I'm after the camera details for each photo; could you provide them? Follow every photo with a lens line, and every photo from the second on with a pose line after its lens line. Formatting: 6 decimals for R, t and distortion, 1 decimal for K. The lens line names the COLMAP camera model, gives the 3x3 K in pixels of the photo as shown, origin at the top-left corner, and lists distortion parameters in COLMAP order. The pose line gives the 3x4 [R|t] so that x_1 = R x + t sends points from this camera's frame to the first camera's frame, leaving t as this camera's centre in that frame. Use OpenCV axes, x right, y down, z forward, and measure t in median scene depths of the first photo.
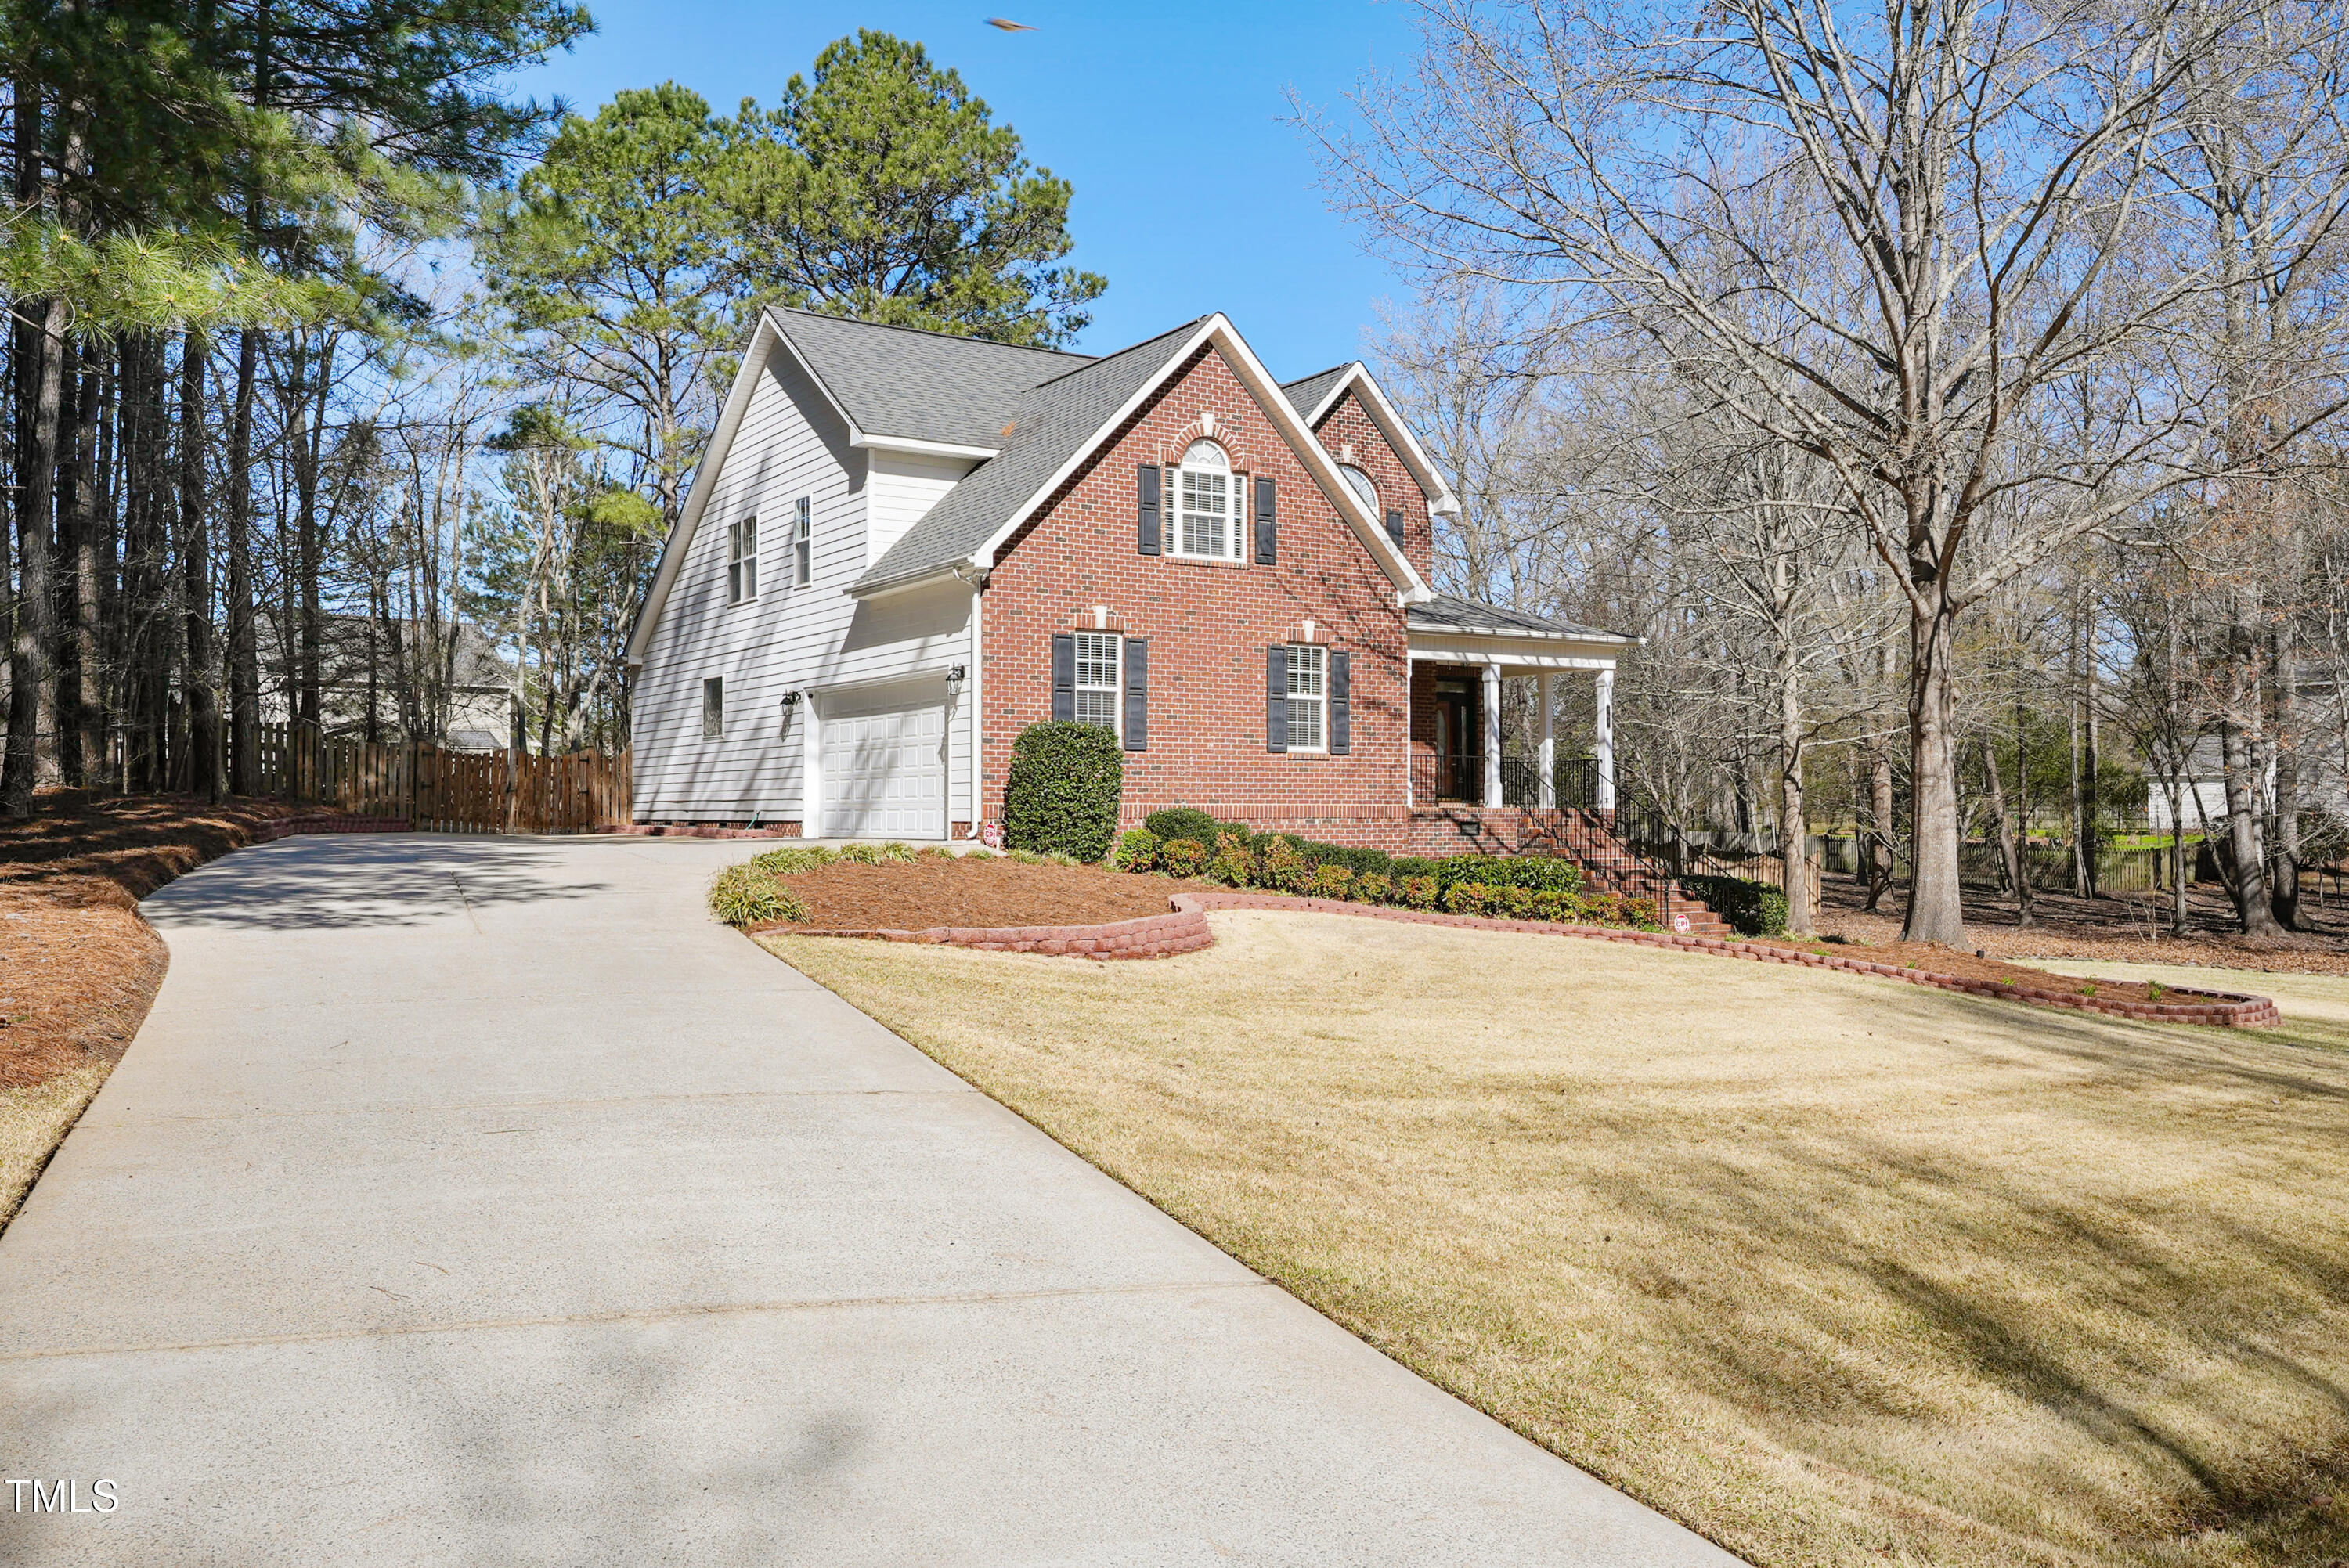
lens RADIAL K [[1895.5, 0, 1174.5], [0, 1895.5, 784.0], [0, 0, 1]] dist [0.056054, 0.000690]
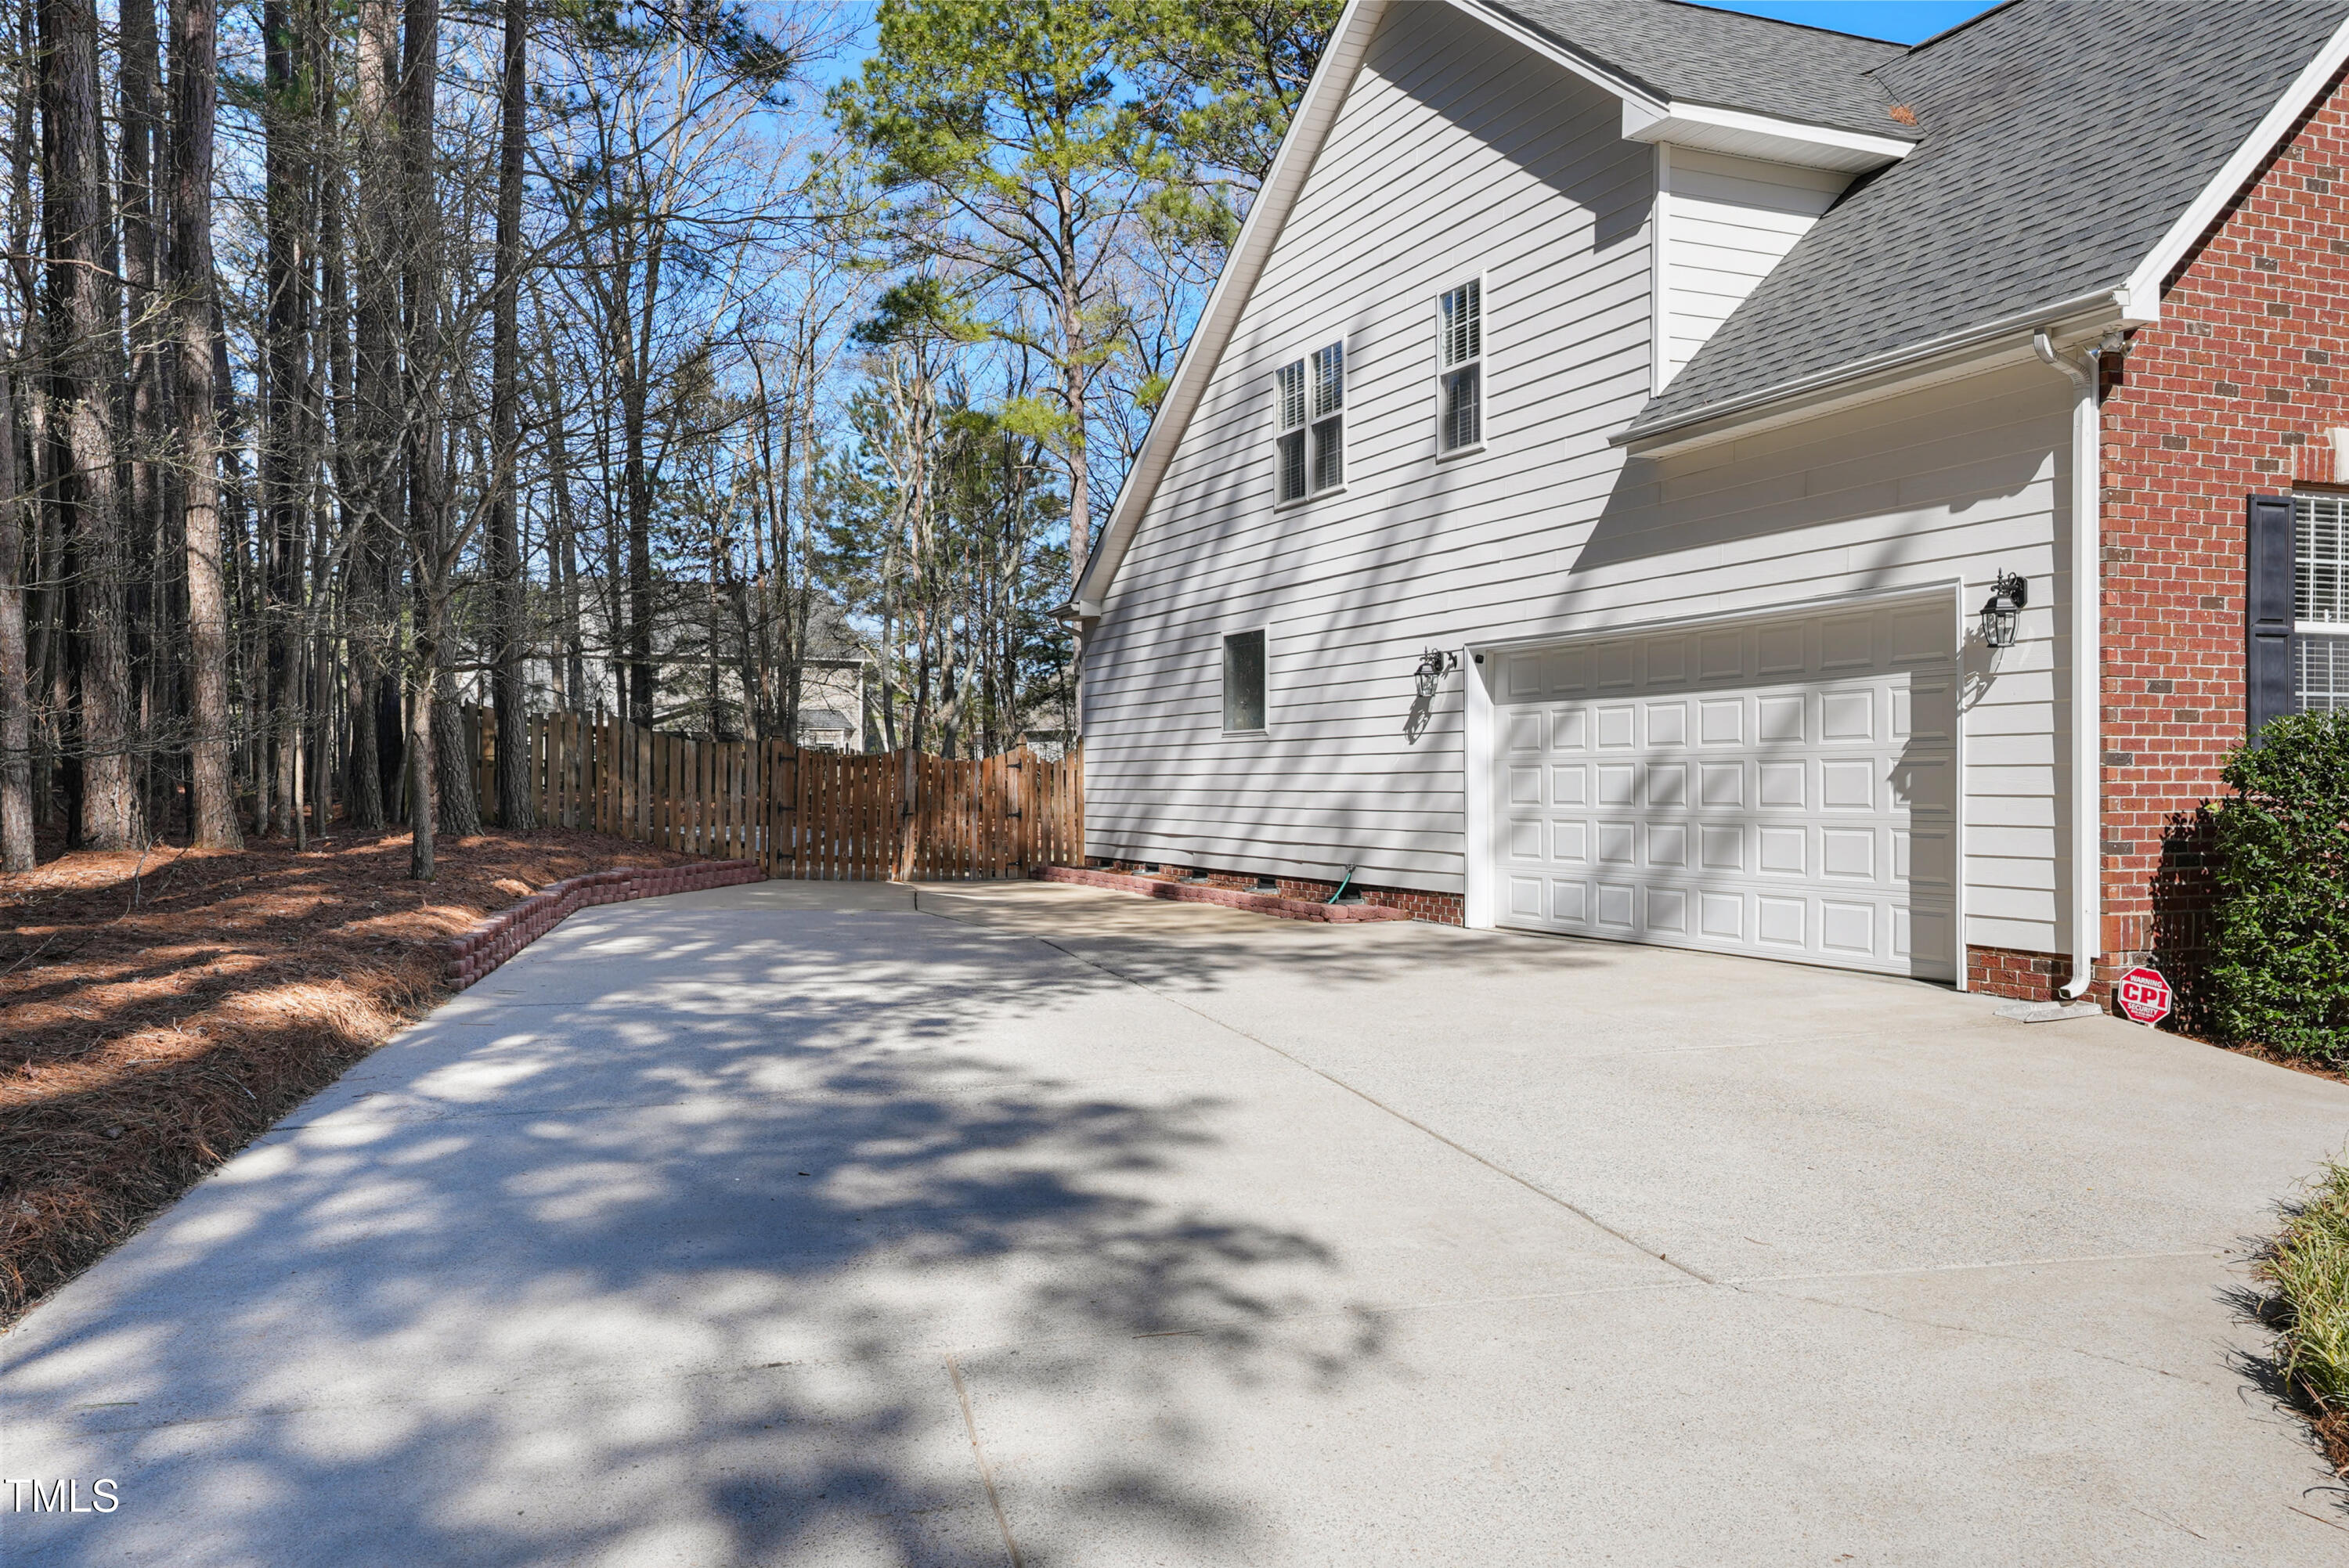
lens RADIAL K [[1876.9, 0, 1174.5], [0, 1876.9, 784.0], [0, 0, 1]] dist [-0.005264, 0.000216]
pose [[0.987458, -0.003520, -0.157841, -0.215904], [0.006185, 0.999846, 0.016396, -0.023220], [0.157759, -0.017167, 0.987328, 0.526934]]
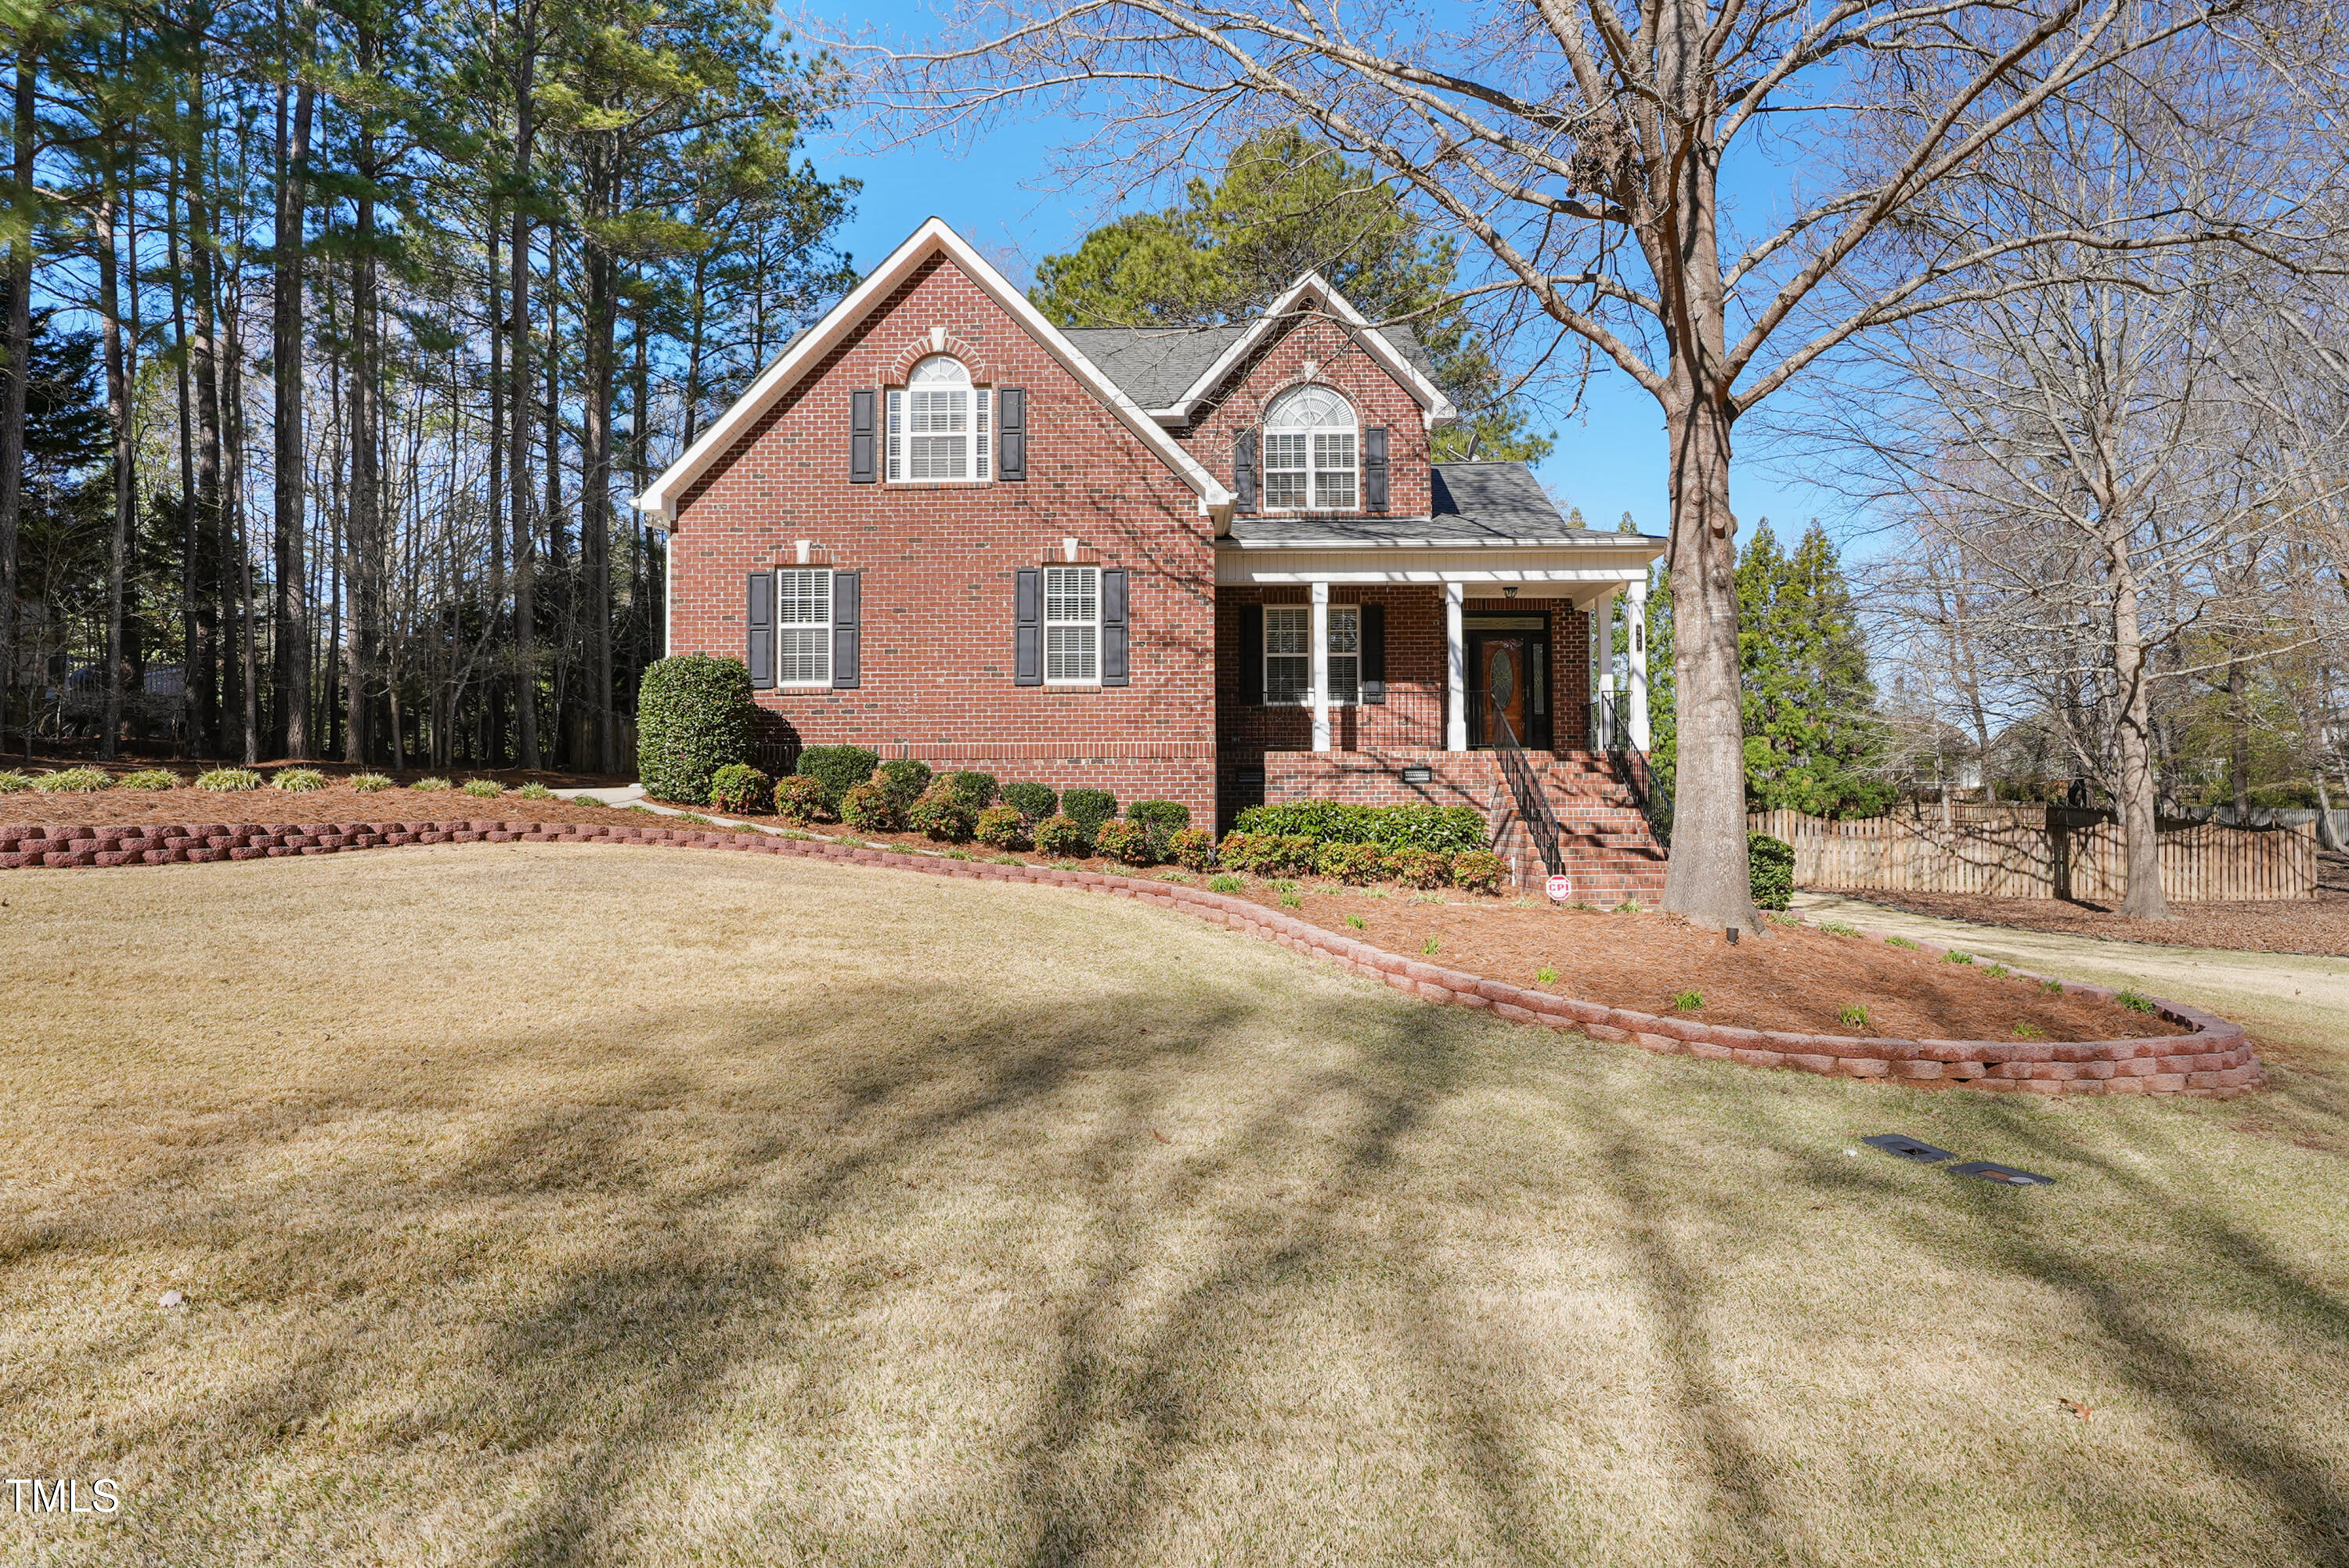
lens RADIAL K [[1351.3, 0, 1169.0], [0, 1351.3, 797.7], [0, 0, 1]] dist [0.002761, 0.002879]
pose [[0.830451, -0.019616, -0.556746, 0.474554], [0.013954, 0.999799, -0.014412, 0.047766], [0.556916, 0.004200, 0.830558, 0.505622]]
